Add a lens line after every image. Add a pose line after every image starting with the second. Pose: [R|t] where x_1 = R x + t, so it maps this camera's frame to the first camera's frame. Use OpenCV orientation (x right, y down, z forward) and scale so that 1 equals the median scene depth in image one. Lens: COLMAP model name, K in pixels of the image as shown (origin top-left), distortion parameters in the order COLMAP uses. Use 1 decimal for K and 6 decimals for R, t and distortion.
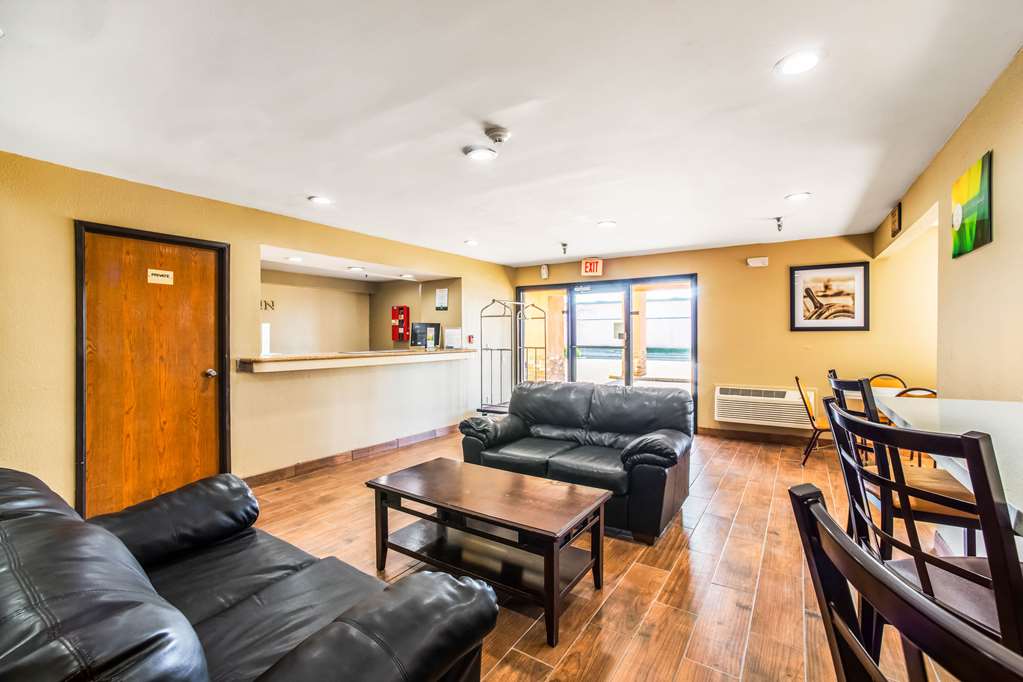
lens RADIAL K [[428.6, 0, 511.5], [0, 428.6, 341.0], [0, 0, 1]] dist [-0.027624, 0.000043]
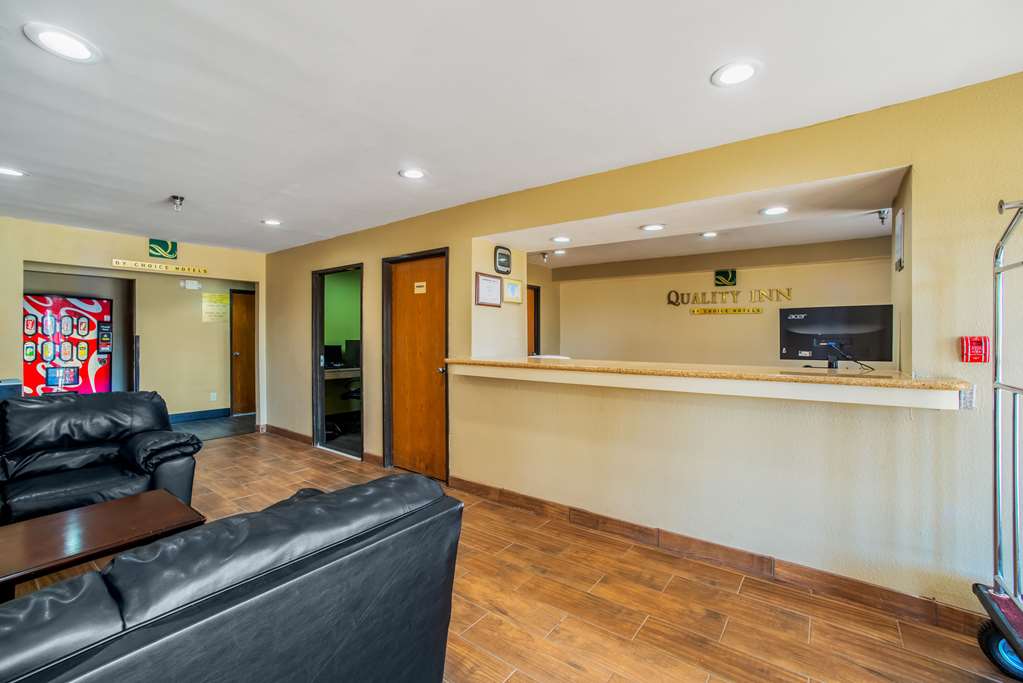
lens RADIAL K [[428.6, 0, 511.5], [0, 428.6, 341.5], [0, 0, 1]] dist [-0.027624, 0.000043]
pose [[-0.027852, 0.010797, -0.999554, 0.340540], [-0.013110, 0.999852, 0.011166, -0.009733], [0.999526, 0.013416, -0.027706, 1.067689]]
